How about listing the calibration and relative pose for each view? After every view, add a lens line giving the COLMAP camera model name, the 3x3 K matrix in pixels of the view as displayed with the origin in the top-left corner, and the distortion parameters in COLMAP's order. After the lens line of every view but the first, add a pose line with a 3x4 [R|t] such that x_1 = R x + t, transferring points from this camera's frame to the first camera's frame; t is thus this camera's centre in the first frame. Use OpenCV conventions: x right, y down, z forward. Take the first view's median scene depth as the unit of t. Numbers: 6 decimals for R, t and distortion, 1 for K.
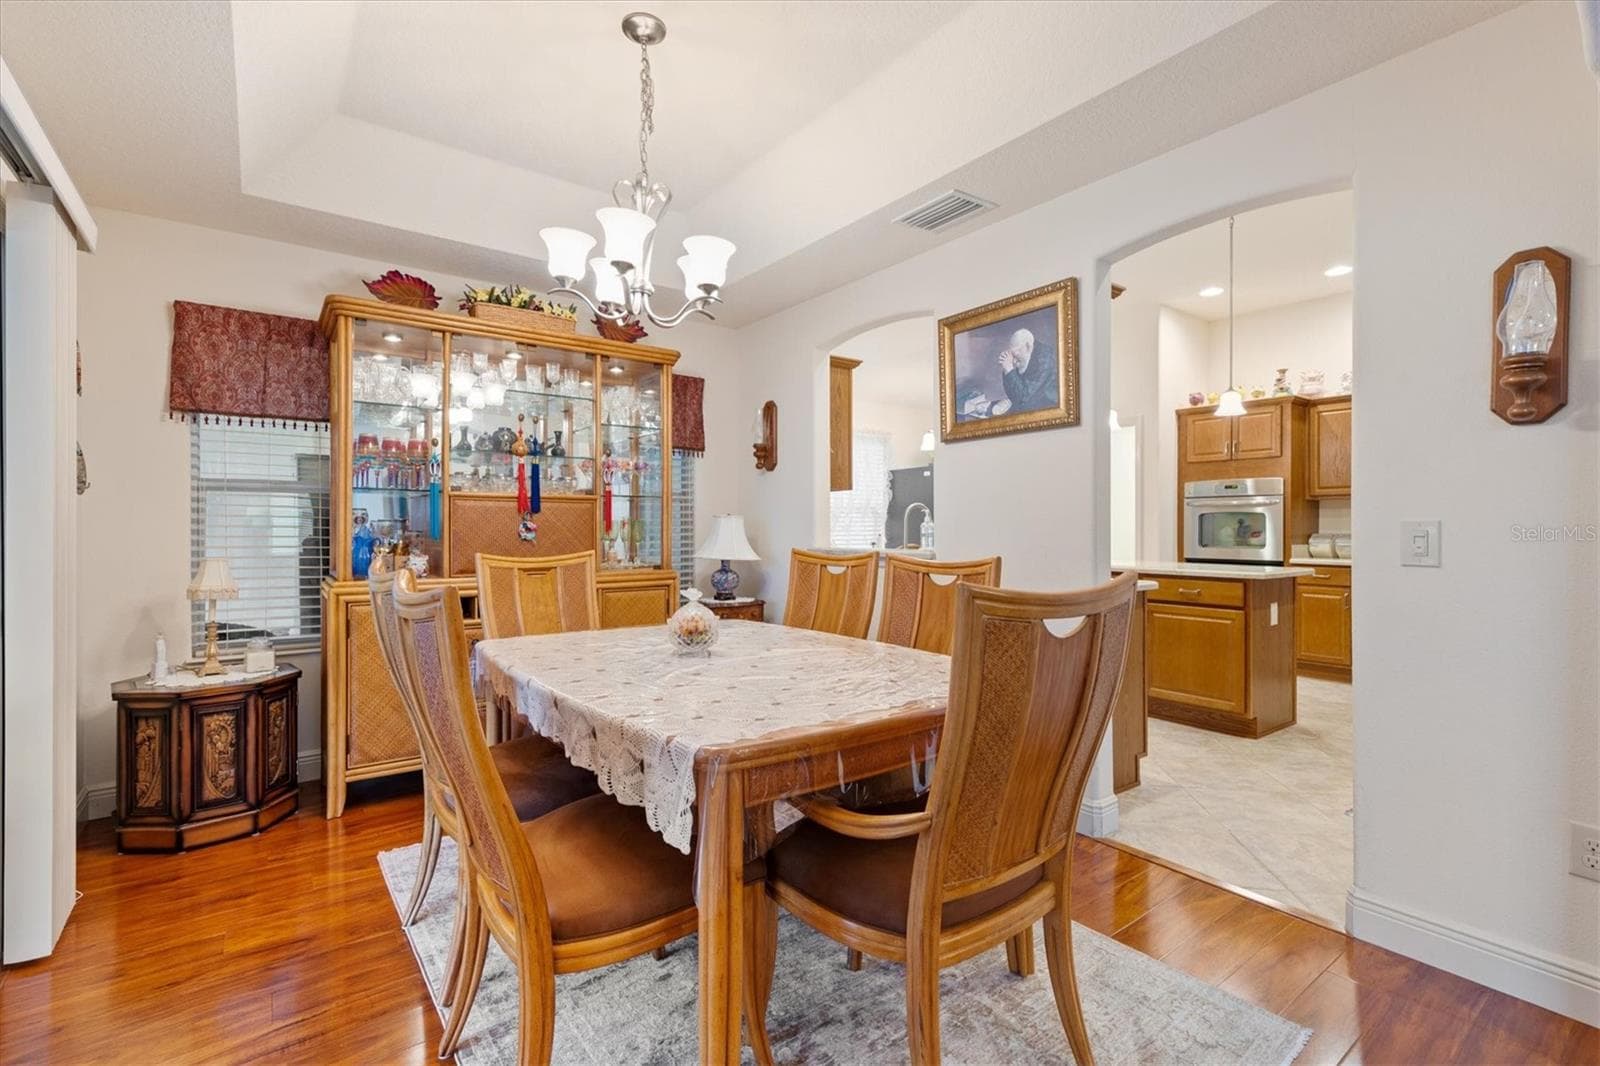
lens RADIAL K [[722.7, 0, 810.8], [0, 722.7, 527.9], [0, 0, 1]] dist [0.011096, -0.000699]
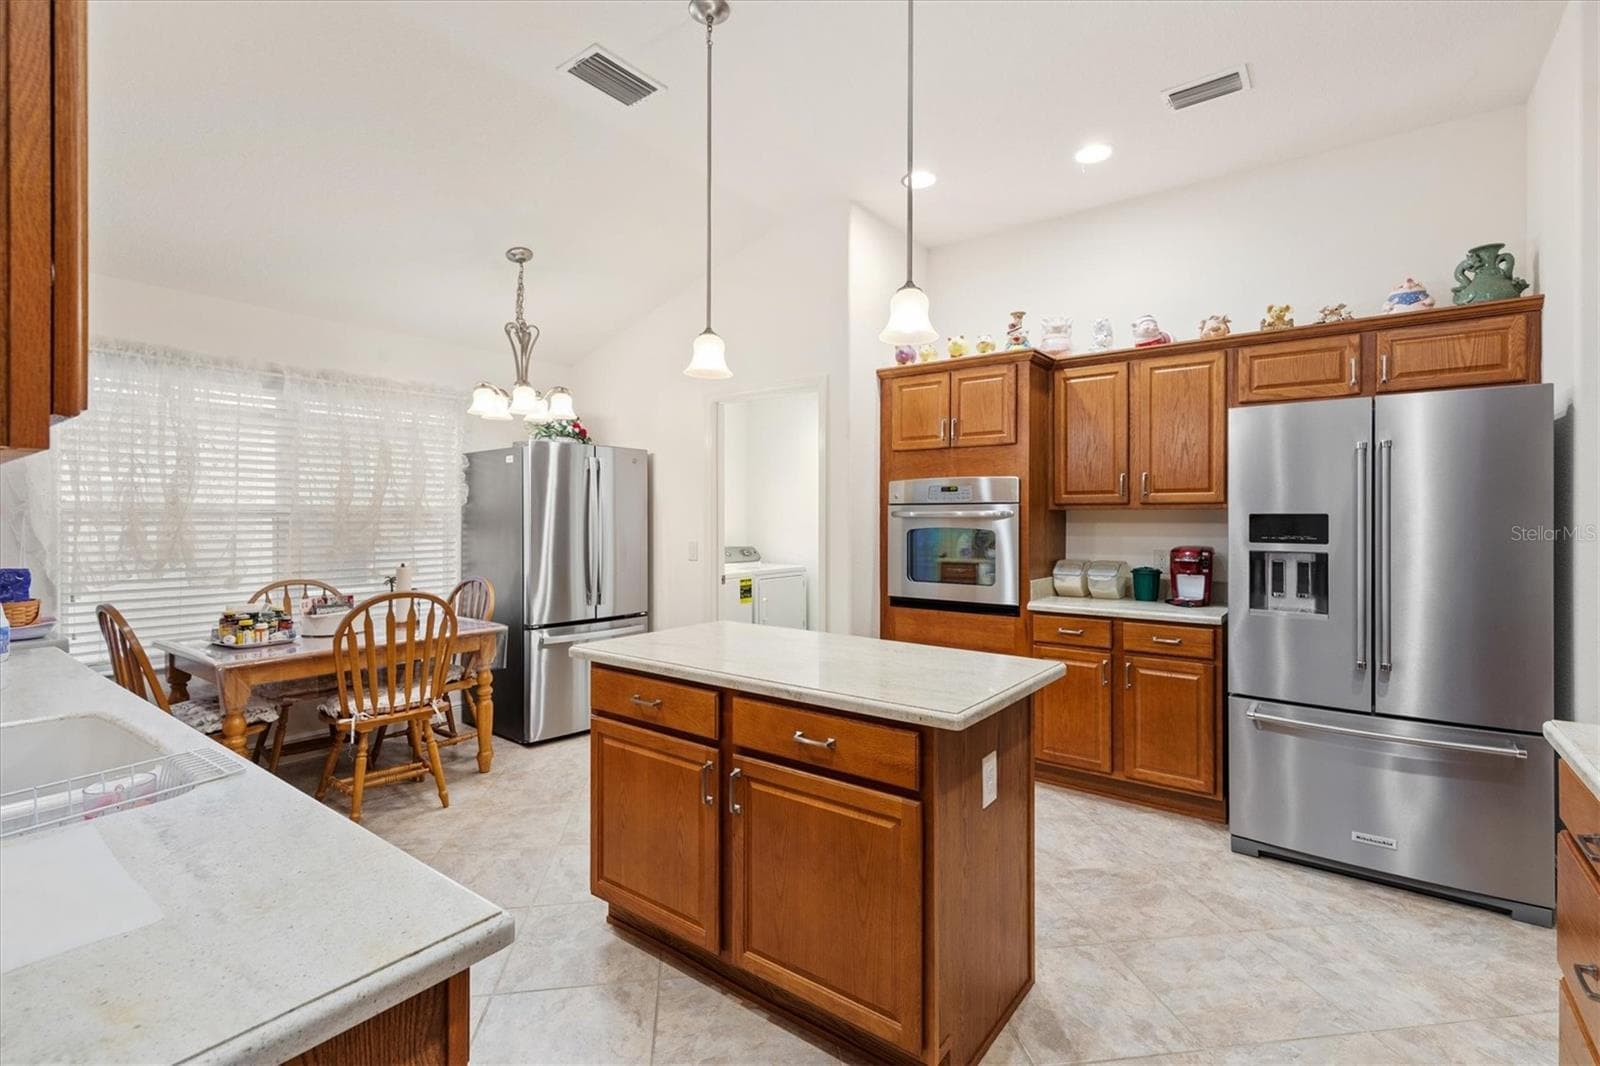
lens RADIAL K [[722.7, 0, 808.2], [0, 722.7, 516.1], [0, 0, 1]] dist [0.011096, -0.000699]
pose [[0.961267, 0.004712, 0.275579, 0.285554], [-0.001718, 0.999937, -0.011103, -0.025455], [-0.275614, 0.010199, 0.961214, 0.422162]]
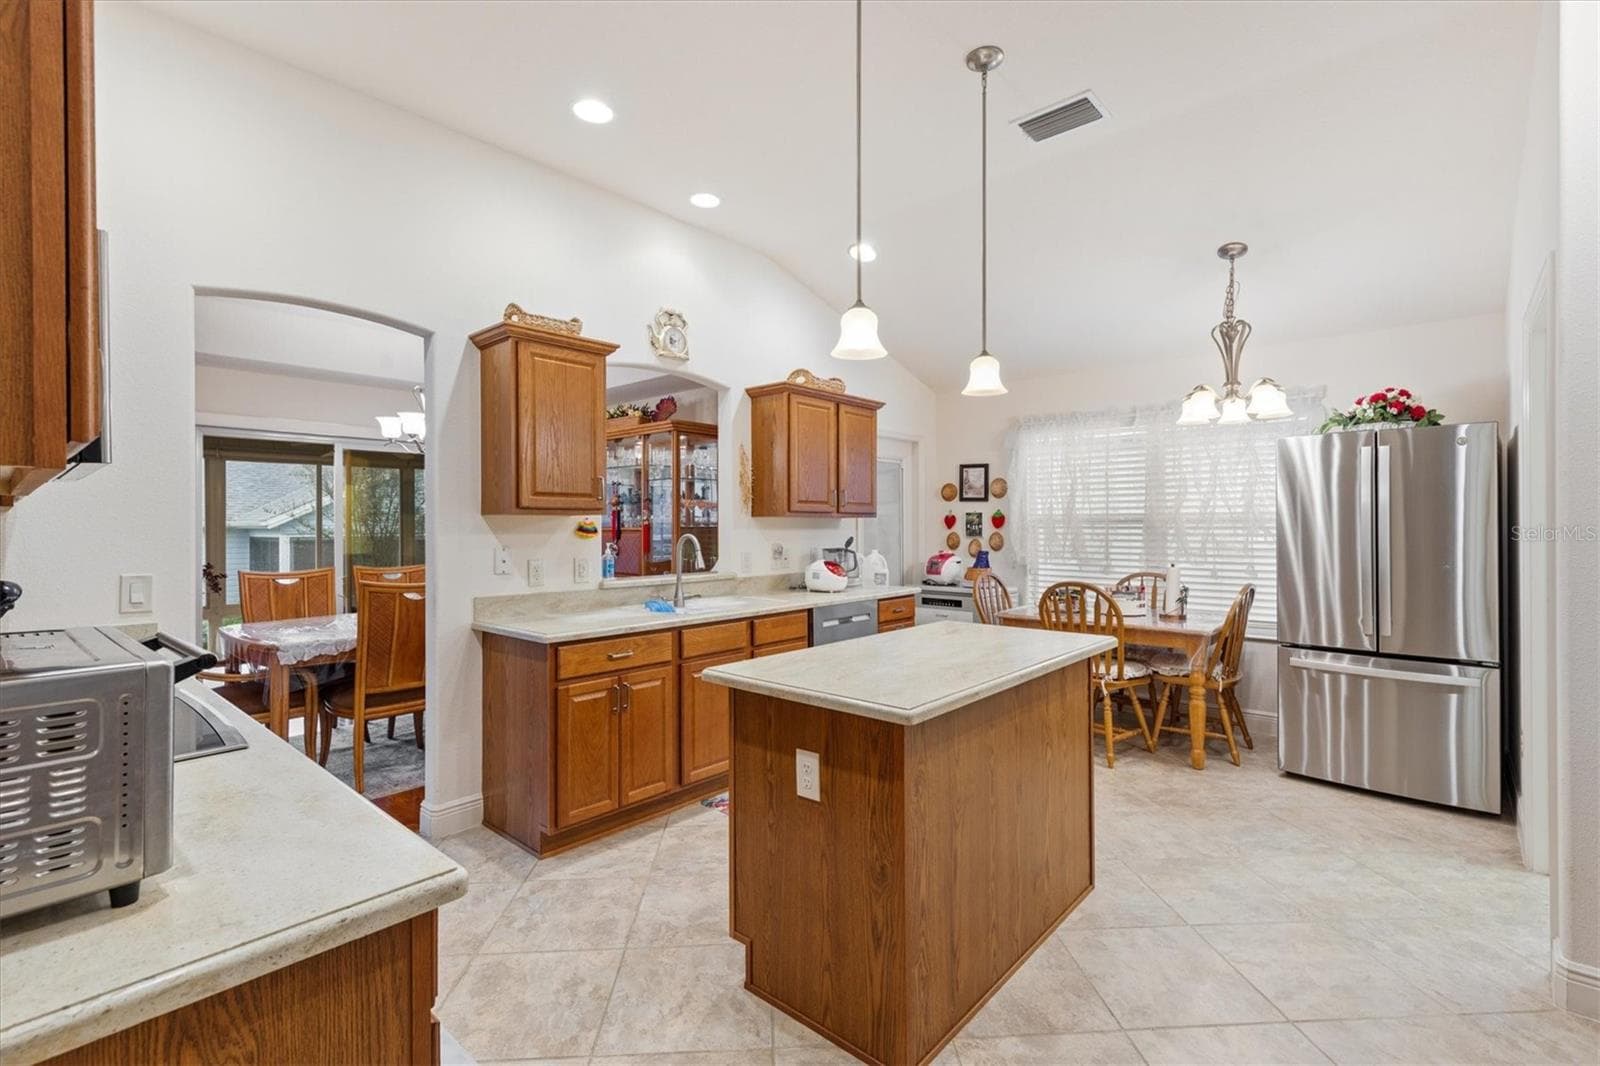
lens RADIAL K [[722.7, 0, 808.2], [0, 722.7, 528.4], [0, 0, 1]] dist [0.011096, -0.000699]
pose [[0.199188, 0.008540, -0.979924, 0.764631], [-0.005232, 0.999957, 0.007651, -0.029427], [0.979947, 0.003603, 0.199224, 0.636018]]
